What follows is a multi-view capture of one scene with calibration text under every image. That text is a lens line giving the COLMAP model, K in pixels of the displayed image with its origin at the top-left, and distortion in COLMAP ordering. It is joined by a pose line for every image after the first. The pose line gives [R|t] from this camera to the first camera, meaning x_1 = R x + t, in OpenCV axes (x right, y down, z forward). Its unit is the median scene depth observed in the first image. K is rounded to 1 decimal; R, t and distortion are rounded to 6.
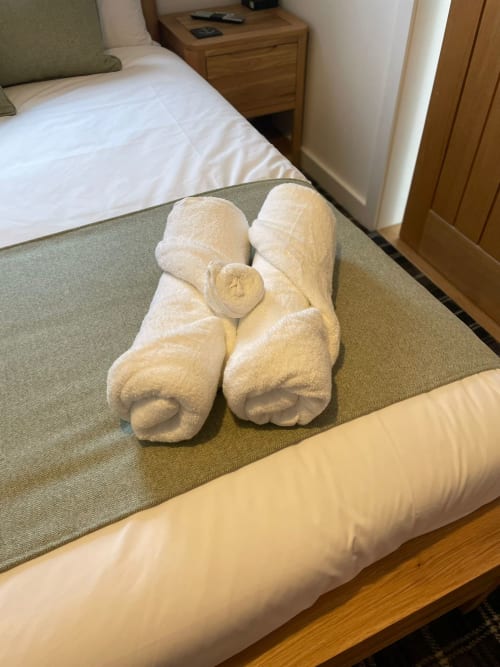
lens RADIAL K [[502.6, 0, 257.5], [0, 502.6, 336.4], [0, 0, 1]] dist [0.001539, -0.004972]
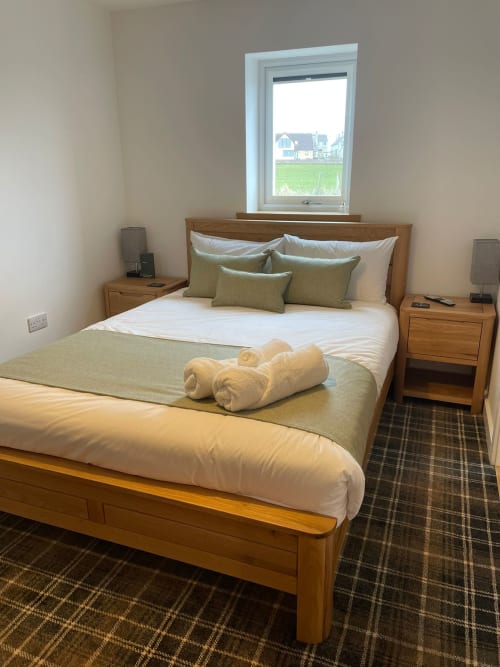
lens RADIAL K [[502.6, 0, 257.5], [0, 502.6, 336.4], [0, 0, 1]] dist [0.001539, -0.004972]
pose [[0.704859, 0.222476, -0.673556, 0.751023], [-0.520207, 0.807661, -0.277612, 0.217029], [0.482243, 0.546066, 0.685021, -0.332333]]
